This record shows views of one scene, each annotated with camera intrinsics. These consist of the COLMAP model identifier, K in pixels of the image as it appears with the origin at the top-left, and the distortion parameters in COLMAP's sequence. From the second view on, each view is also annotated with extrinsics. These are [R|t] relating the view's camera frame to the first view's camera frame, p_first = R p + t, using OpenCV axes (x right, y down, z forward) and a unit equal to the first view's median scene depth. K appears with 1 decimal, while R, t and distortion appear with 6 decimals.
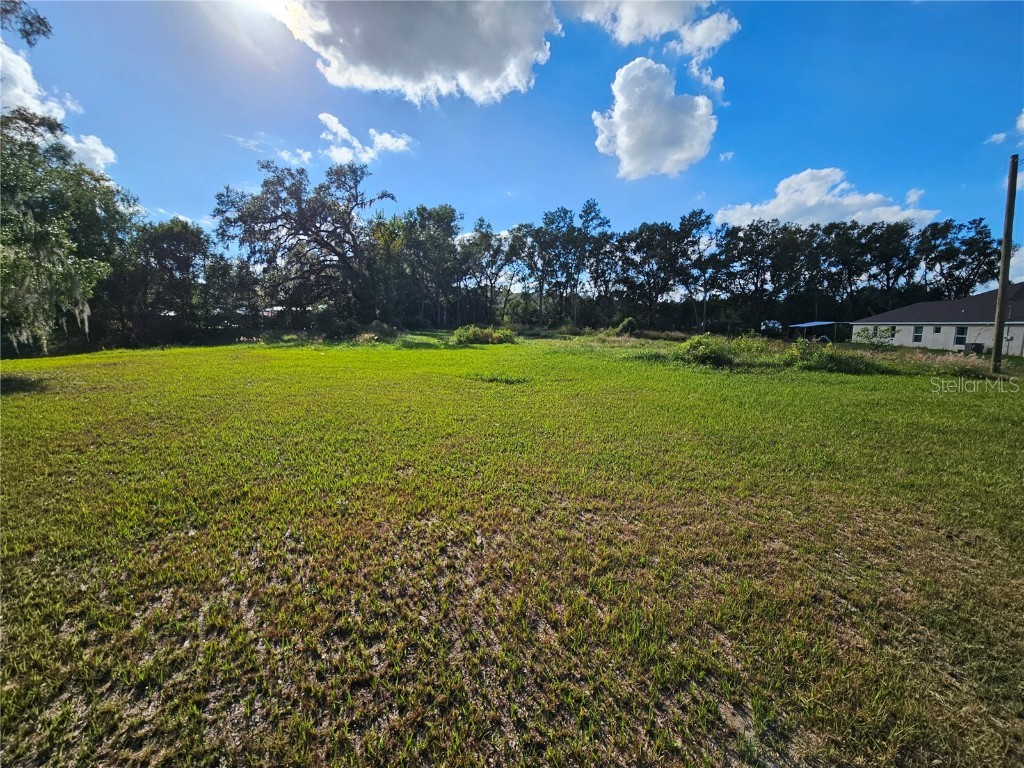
lens RADIAL K [[421.2, 0, 513.3], [0, 421.2, 386.5], [0, 0, 1]] dist [-0.015388, 0.000803]
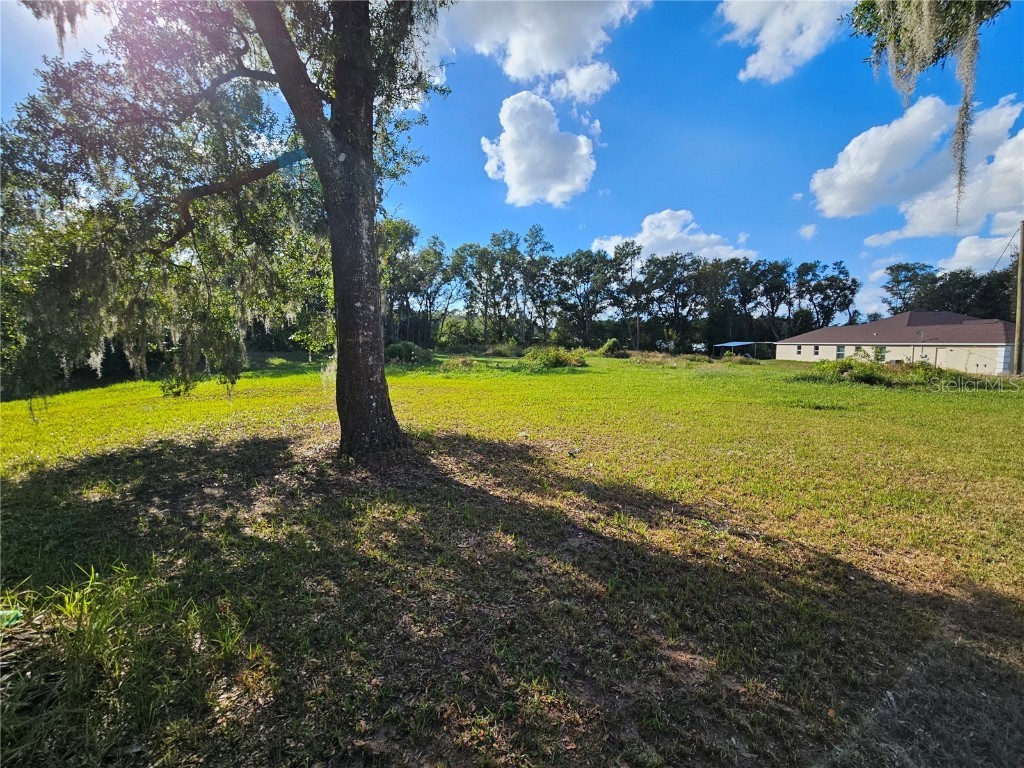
lens RADIAL K [[421.2, 0, 512.7], [0, 421.2, 398.3], [0, 0, 1]] dist [-0.015388, 0.000803]
pose [[0.963630, -0.035133, 0.264922, -0.139083], [0.039999, 0.999115, -0.012995, -0.005289], [-0.264231, 0.023119, 0.964182, 0.025436]]
